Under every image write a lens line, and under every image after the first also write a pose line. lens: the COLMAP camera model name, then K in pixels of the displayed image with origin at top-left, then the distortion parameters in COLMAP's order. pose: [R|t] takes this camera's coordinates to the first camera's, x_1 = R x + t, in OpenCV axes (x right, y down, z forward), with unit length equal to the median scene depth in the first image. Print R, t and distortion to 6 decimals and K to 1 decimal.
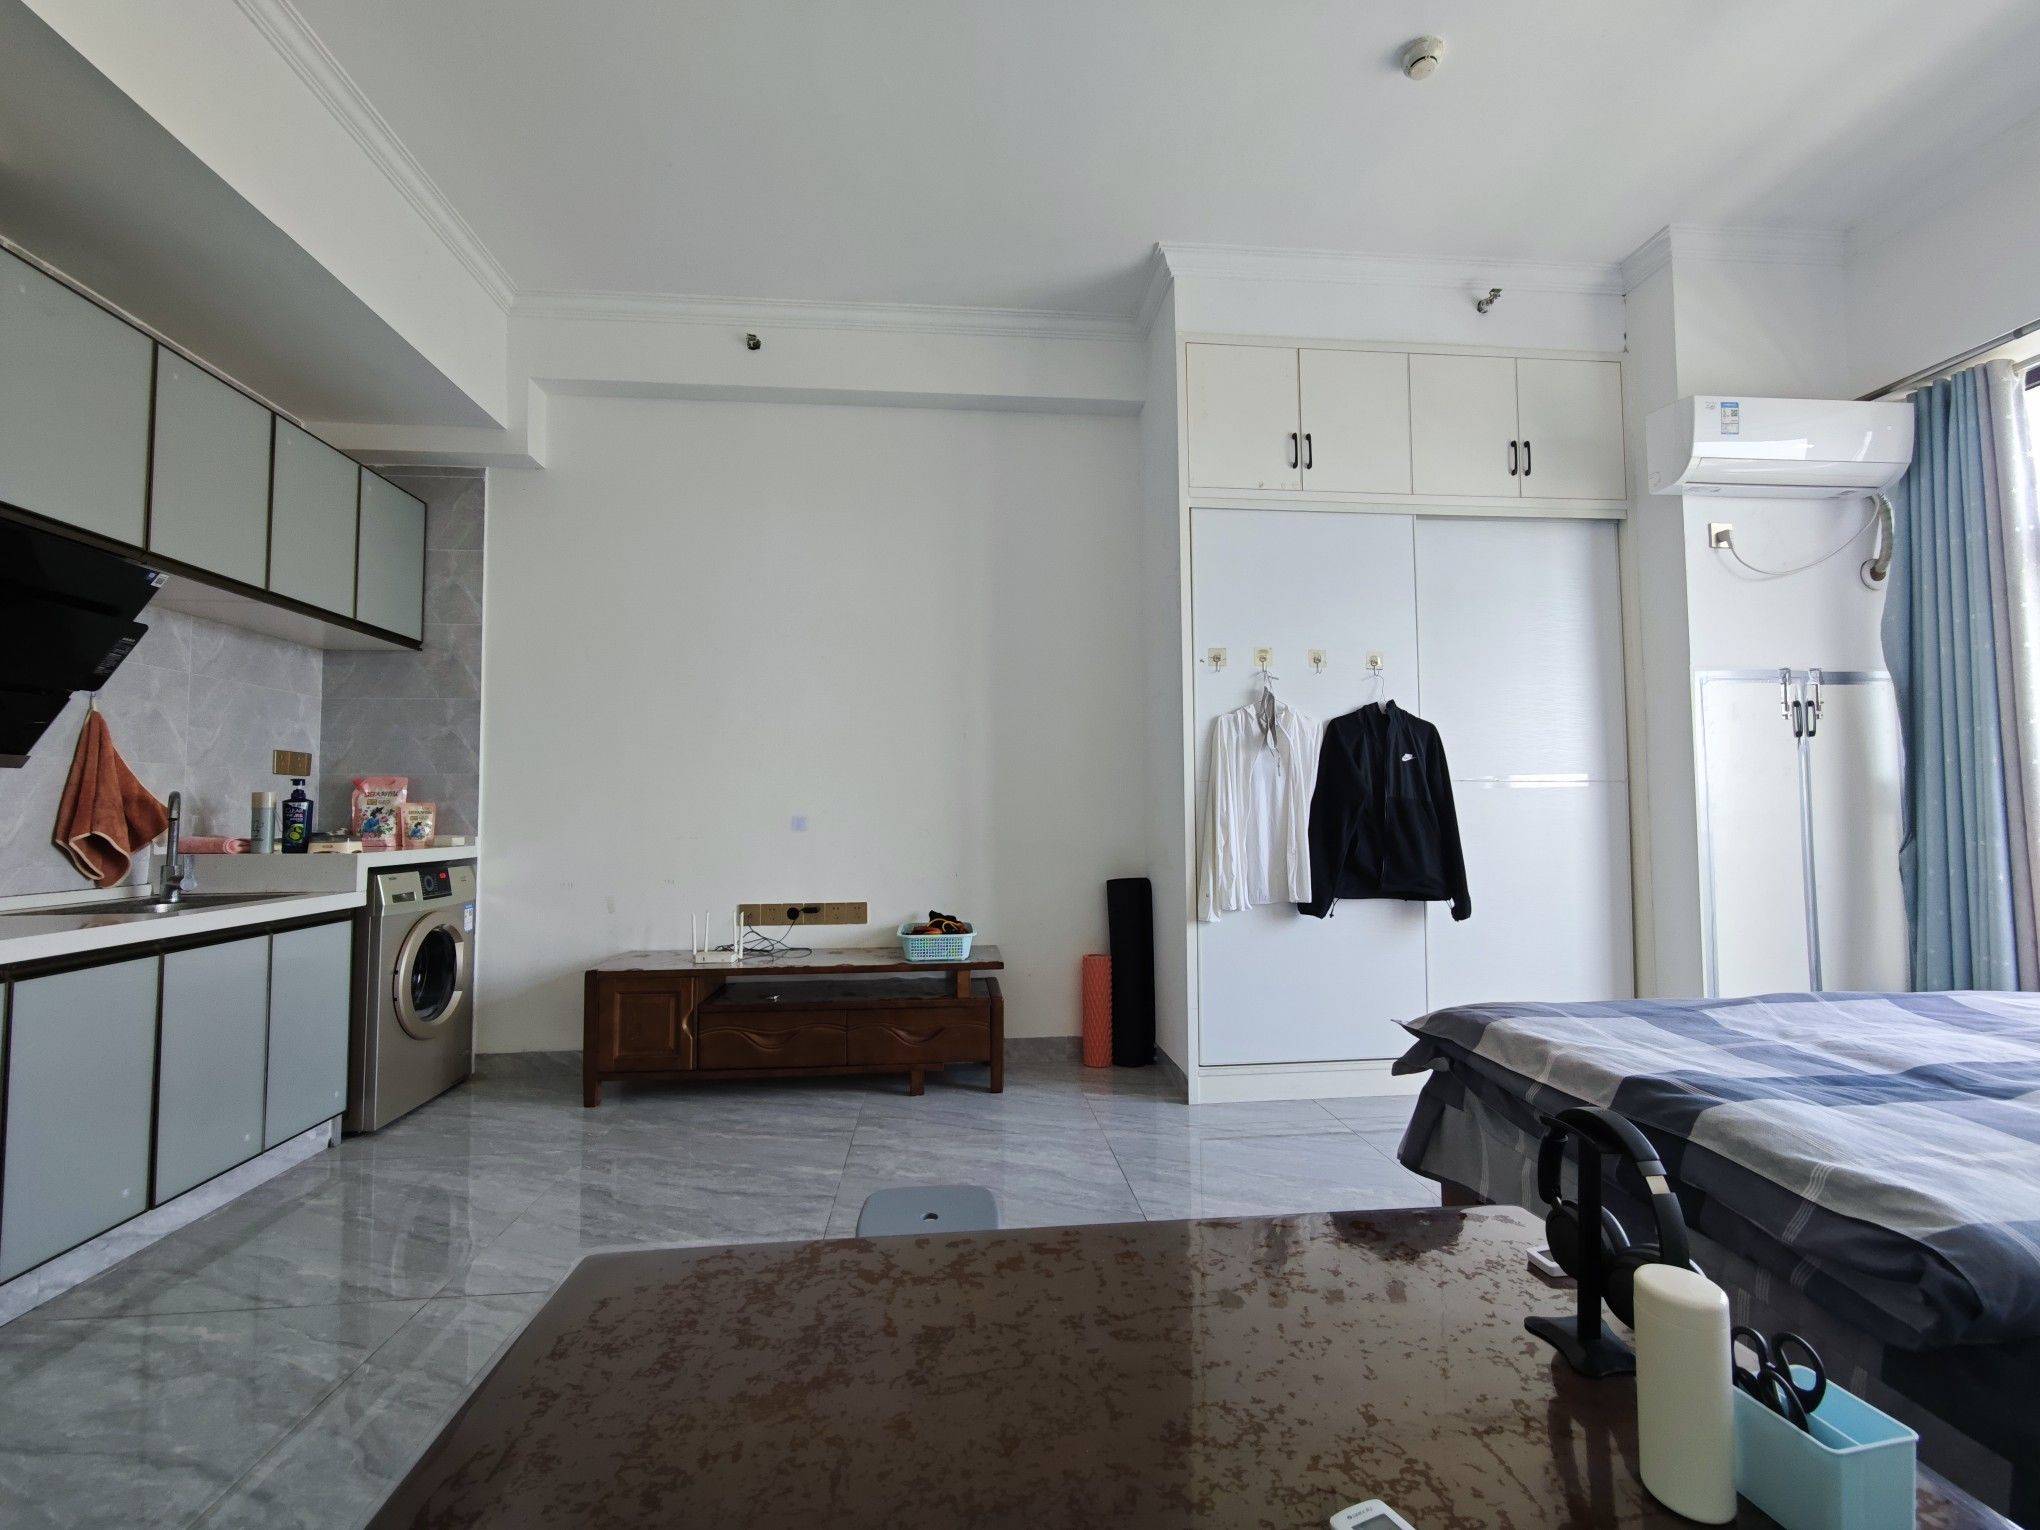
lens RADIAL K [[841.8, 0, 1017.7], [0, 841.8, 776.1], [0, 0, 1]] dist [-0.009643, -0.000105]
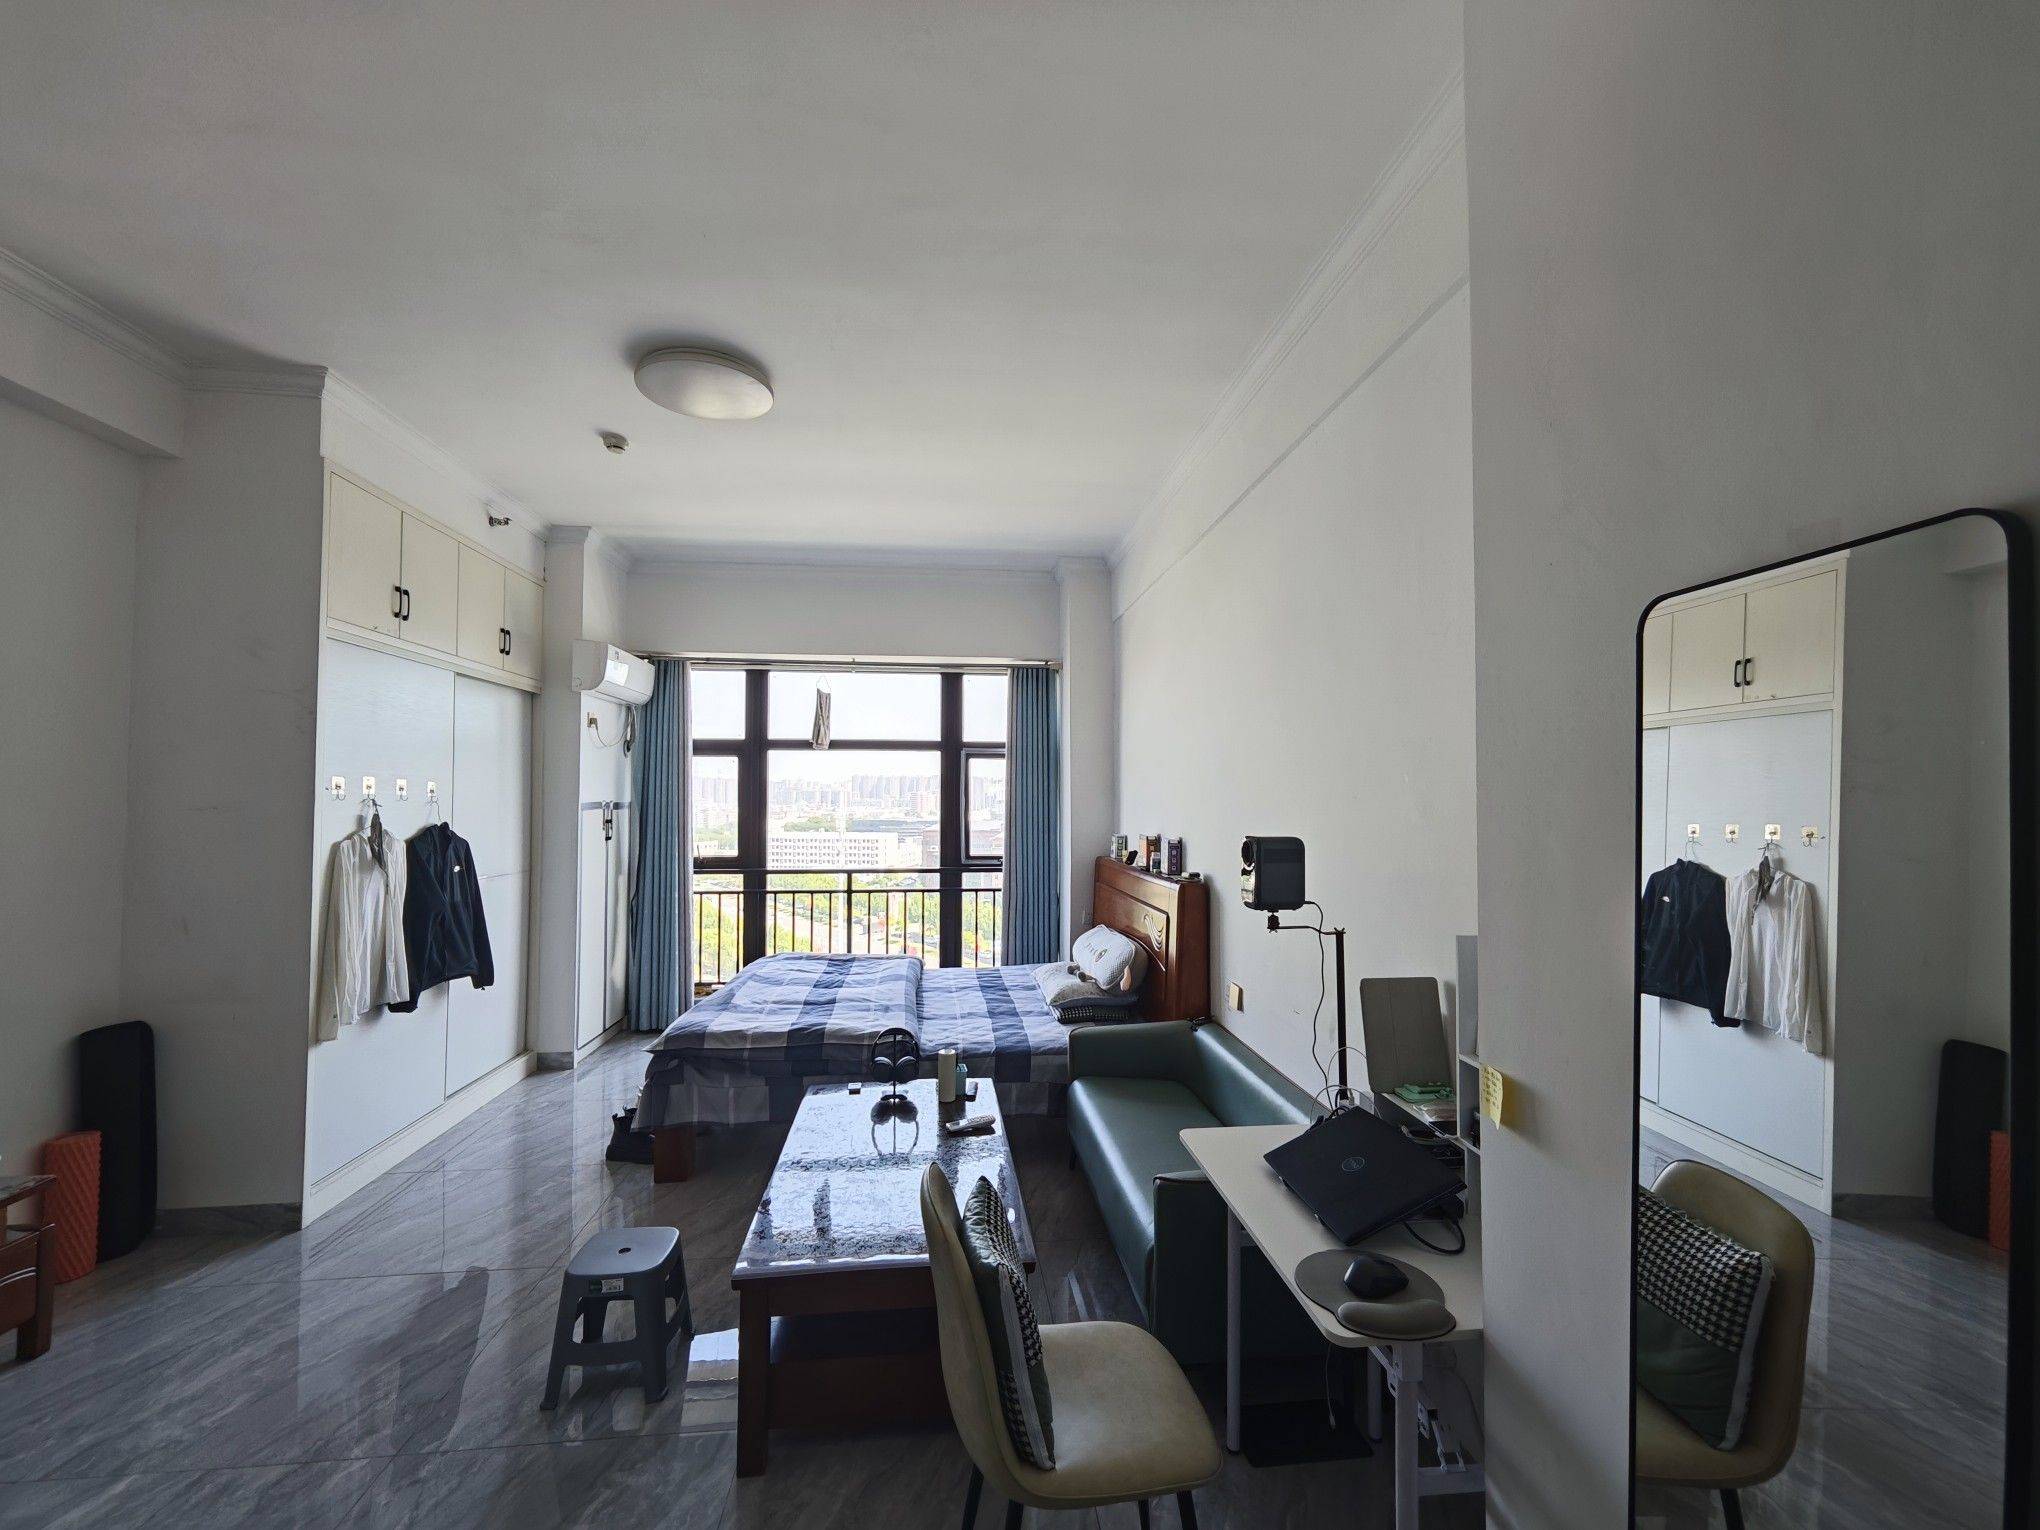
lens RADIAL K [[841.8, 0, 1012.8], [0, 841.8, 770.9], [0, 0, 1]] dist [-0.009643, -0.000105]
pose [[-0.006185, 0.048560, 0.998801, -0.814707], [-0.038864, 0.998054, -0.048765, -0.141112], [-0.999225, -0.039119, -0.004286, 0.171428]]
